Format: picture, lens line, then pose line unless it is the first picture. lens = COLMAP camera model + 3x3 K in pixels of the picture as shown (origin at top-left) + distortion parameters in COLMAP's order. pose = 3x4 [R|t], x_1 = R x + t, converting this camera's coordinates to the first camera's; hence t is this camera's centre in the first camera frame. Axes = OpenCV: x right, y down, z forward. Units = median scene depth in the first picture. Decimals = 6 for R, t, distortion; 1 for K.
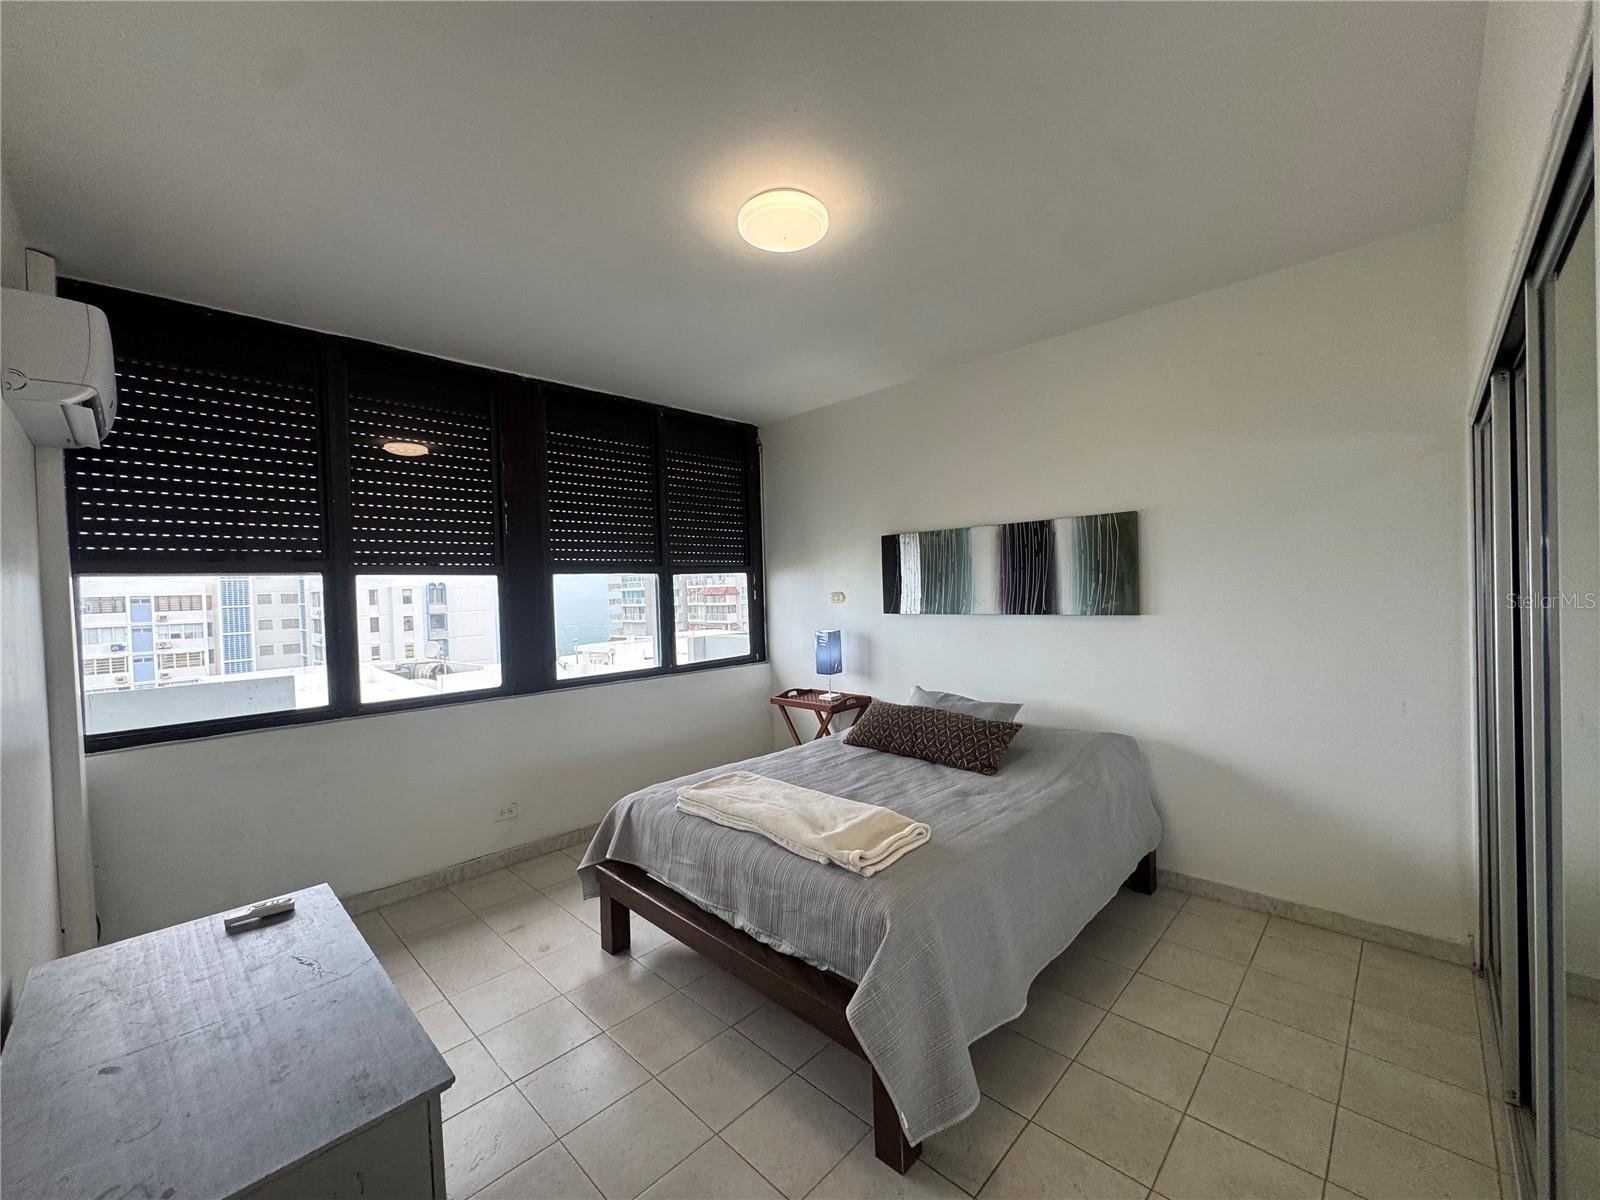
lens RADIAL K [[641.5, 0, 799.9], [0, 641.5, 598.4], [0, 0, 1]] dist [0.004041, 0.000081]
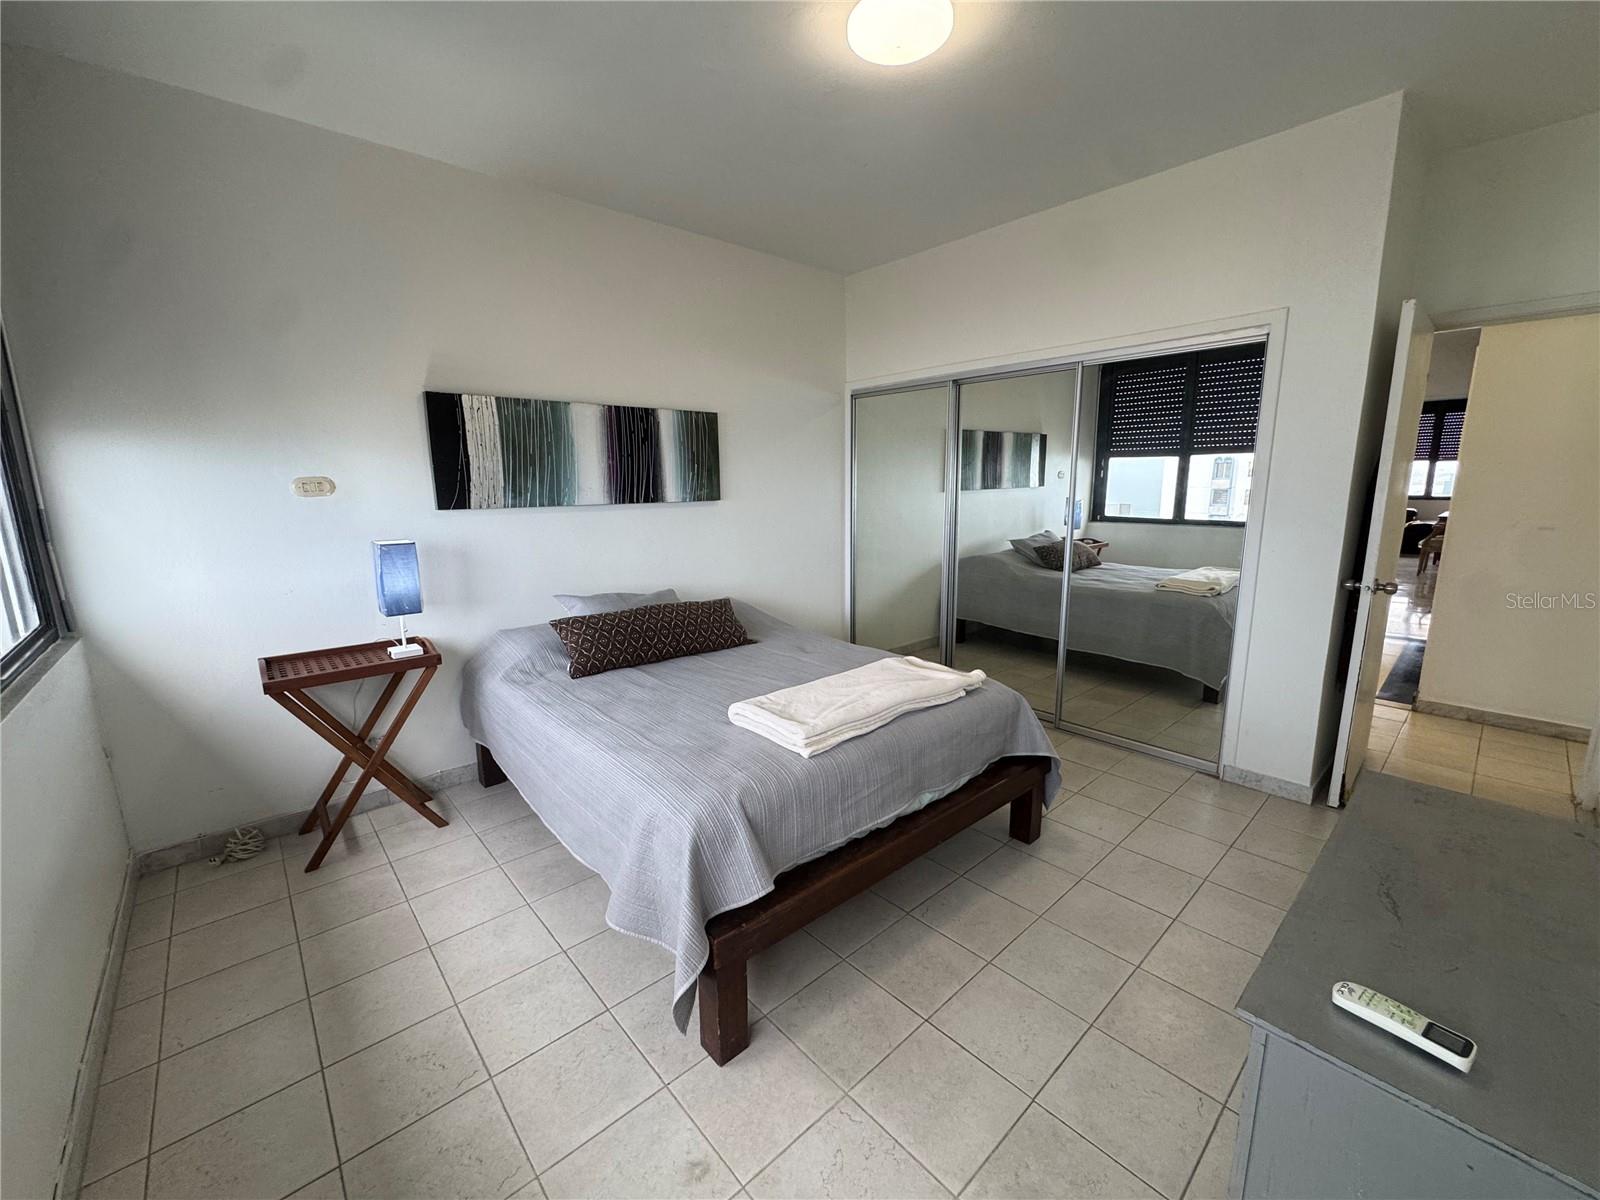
lens RADIAL K [[641.5, 0, 799.0], [0, 641.5, 599.1], [0, 0, 1]] dist [0.004041, 0.000081]
pose [[0.072191, -0.152754, 0.985624, -0.430922], [0.024973, 0.988169, 0.151319, 0.018994], [-0.997078, 0.013690, 0.075151, 0.463324]]
